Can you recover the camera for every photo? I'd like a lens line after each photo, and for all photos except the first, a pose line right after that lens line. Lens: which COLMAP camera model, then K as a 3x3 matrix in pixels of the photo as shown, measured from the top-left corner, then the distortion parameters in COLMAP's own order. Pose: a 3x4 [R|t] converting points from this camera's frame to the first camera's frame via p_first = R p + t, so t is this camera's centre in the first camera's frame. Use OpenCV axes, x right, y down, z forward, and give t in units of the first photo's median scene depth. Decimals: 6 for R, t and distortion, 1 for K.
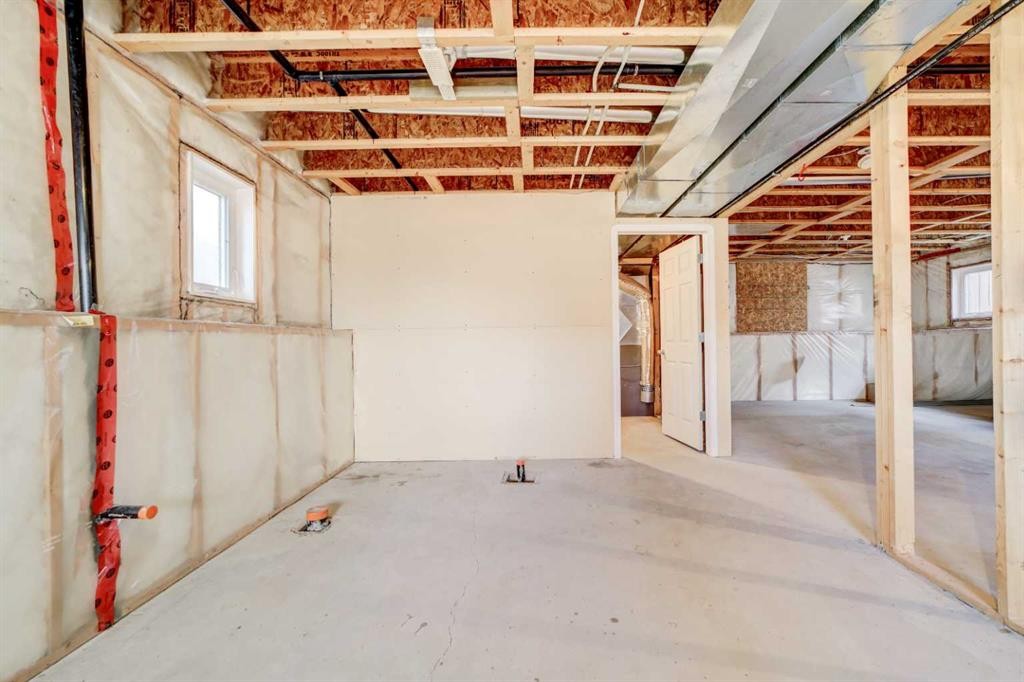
lens RADIAL K [[402.5, 0, 518.1], [0, 402.5, 341.6], [0, 0, 1]] dist [-0.000864, 0.008136]
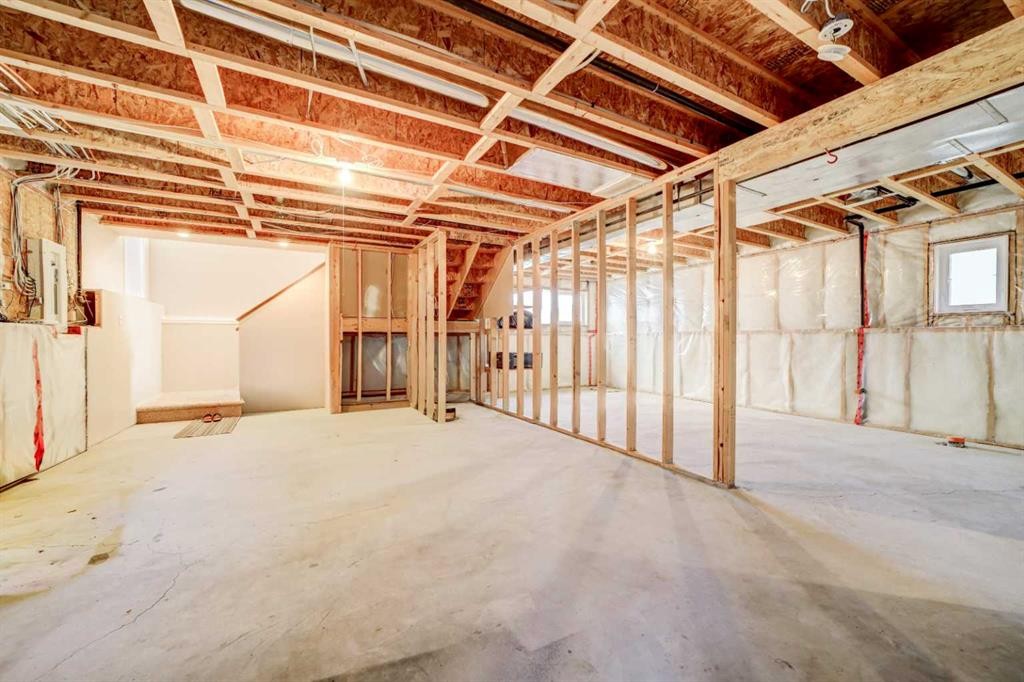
lens RADIAL K [[402.5, 0, 518.1], [0, 402.5, 341.6], [0, 0, 1]] dist [-0.000864, 0.008136]
pose [[-0.848811, 0.017057, -0.528421, 0.678117], [0.011686, 0.999841, 0.013502, -0.007948], [0.528567, 0.005285, -0.848875, 0.519624]]
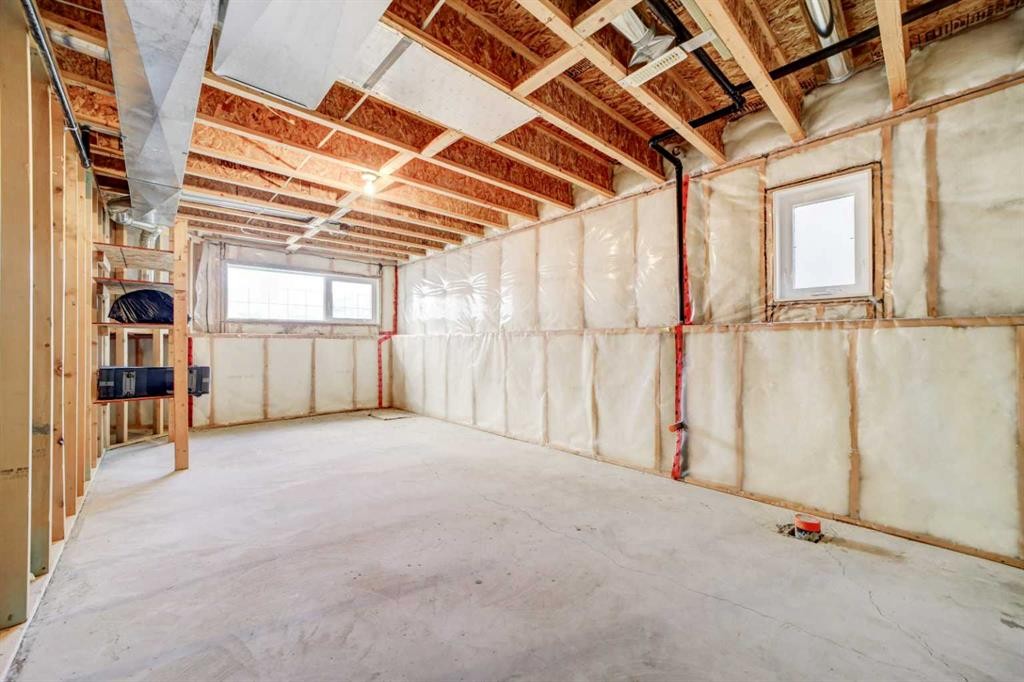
lens RADIAL K [[391.4, 0, 518.0], [0, 391.4, 341.8], [0, 0, 1]] dist [-0.000035, 0.000455]
pose [[-0.708934, 0.009664, -0.705209, 0.212095], [0.009761, 0.999945, 0.003891, -0.000180], [0.705207, -0.004125, -0.708989, 0.413566]]
